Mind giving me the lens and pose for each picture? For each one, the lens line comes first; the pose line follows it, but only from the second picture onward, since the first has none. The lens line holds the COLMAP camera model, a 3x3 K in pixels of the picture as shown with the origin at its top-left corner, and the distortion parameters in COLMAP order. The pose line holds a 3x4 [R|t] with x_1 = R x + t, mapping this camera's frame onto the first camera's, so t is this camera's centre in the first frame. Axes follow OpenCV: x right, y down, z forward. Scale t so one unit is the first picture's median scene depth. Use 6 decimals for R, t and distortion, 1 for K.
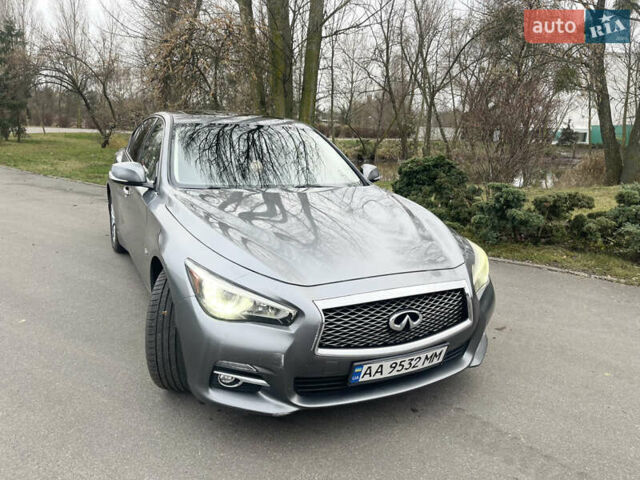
lens RADIAL K [[504.0, 0, 320.0], [0, 504.0, 240.0], [0, 0, 1]] dist [0.095770, -0.144876]
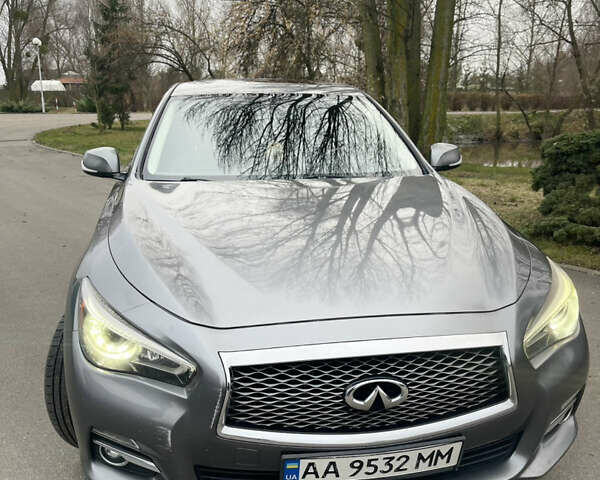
lens RADIAL K [[626.6, 0, 300.0], [0, 626.6, 240.0], [0, 0, 1]] dist [0.019957, 0.020332]
pose [[0.948020, 0.026348, -0.317119, 0.310390], [-0.028087, 0.999605, -0.000913, -0.024615], [0.316970, 0.009772, 0.948385, 0.241364]]
